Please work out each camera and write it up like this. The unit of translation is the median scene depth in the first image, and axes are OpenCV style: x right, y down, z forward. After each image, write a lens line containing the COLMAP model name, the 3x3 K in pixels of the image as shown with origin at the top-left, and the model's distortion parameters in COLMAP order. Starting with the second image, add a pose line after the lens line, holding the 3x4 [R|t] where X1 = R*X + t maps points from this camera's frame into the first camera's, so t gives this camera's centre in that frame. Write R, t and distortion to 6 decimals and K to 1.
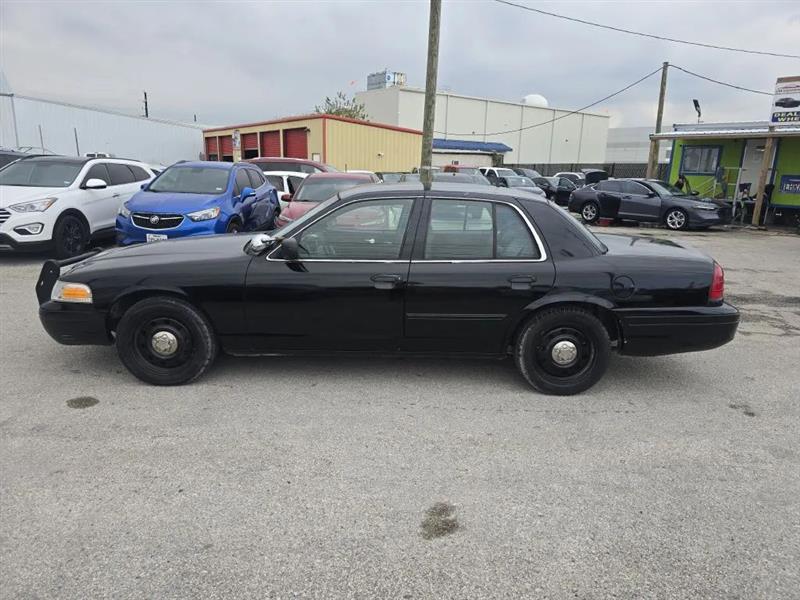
lens RADIAL K [[530.3, 0, 400.0], [0, 530.3, 300.0], [0, 0, 1]] dist [0.035562, -0.027420]
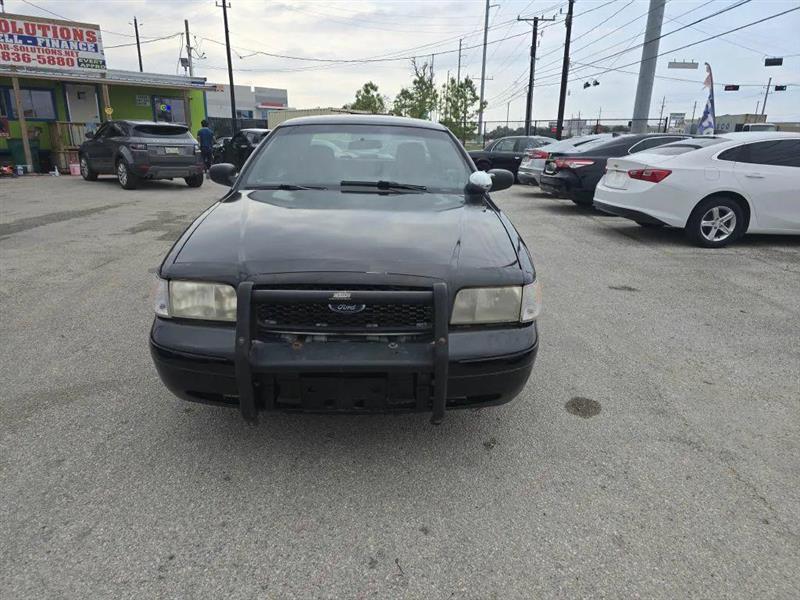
lens RADIAL K [[529.3, 0, 400.0], [0, 529.3, 300.0], [0, 0, 1]] dist [0.057185, -0.043051]
pose [[-0.012885, -0.308253, 0.951217, -0.257627], [0.224424, 0.926134, 0.303165, -0.045690], [-0.974406, 0.217383, 0.057246, 0.244109]]
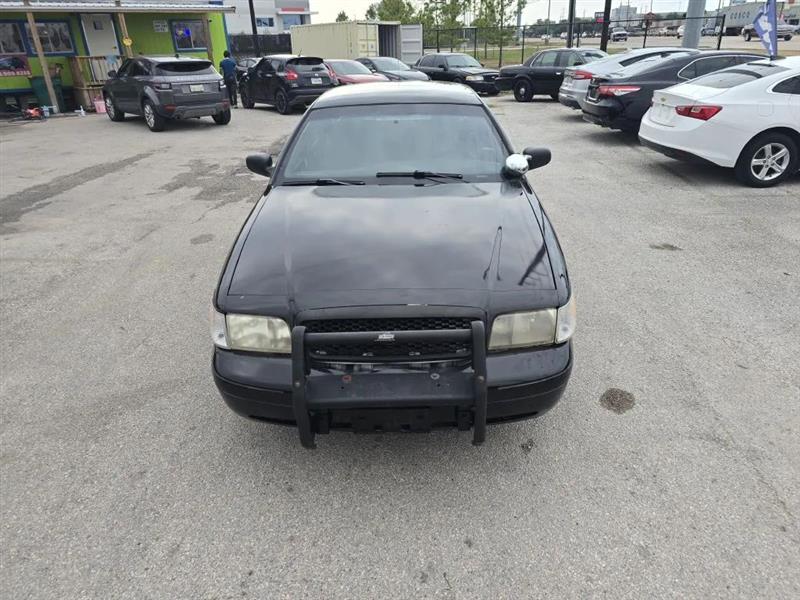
lens RADIAL K [[542.6, 0, 413.8], [0, 542.6, 285.6], [0, 0, 1]] dist [0.048692, -0.031114]
pose [[0.015540, -0.426067, 0.904558, -0.257105], [0.267106, 0.873559, 0.406877, -0.072091], [-0.963542, 0.235290, 0.127381, 0.238309]]
